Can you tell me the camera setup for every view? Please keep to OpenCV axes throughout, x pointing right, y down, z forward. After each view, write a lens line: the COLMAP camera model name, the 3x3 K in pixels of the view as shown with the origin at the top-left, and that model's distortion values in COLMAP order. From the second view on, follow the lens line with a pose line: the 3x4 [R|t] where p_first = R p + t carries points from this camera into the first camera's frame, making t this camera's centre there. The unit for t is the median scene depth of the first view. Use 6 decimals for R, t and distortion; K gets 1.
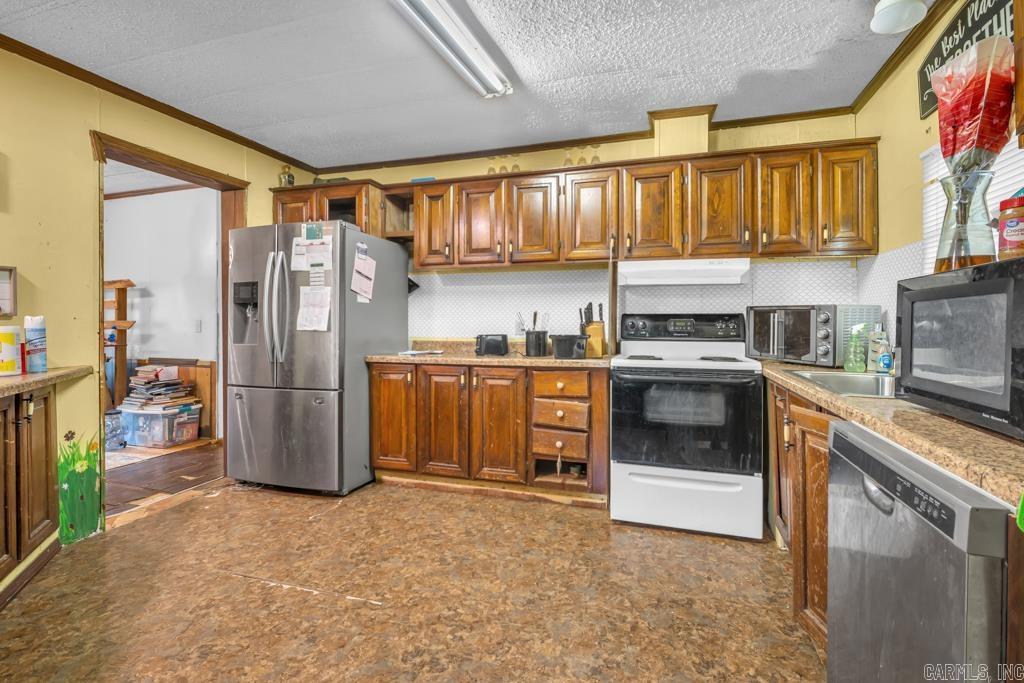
lens RADIAL K [[472.8, 0, 513.8], [0, 472.8, 324.3], [0, 0, 1]] dist [-0.007865, -0.001790]
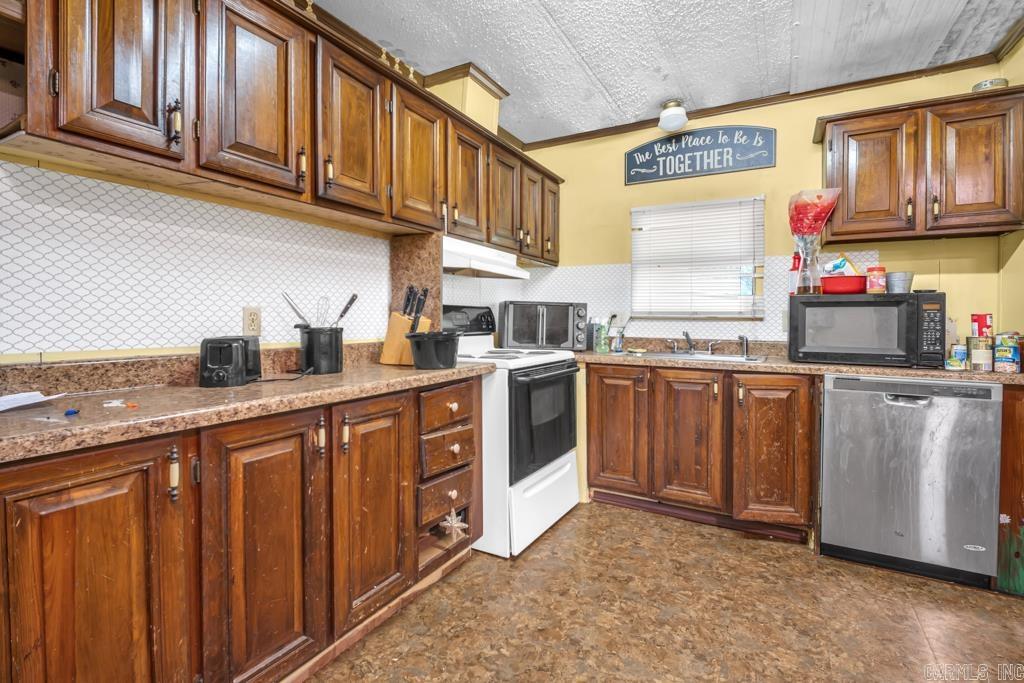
lens RADIAL K [[472.8, 0, 538.5], [0, 472.8, 325.1], [0, 0, 1]] dist [-0.007865, -0.001790]
pose [[0.184284, -0.012436, 0.982794, -0.561999], [-0.005180, 0.999894, 0.013624, 0.001766], [-0.982859, -0.007601, 0.184200, 0.784862]]
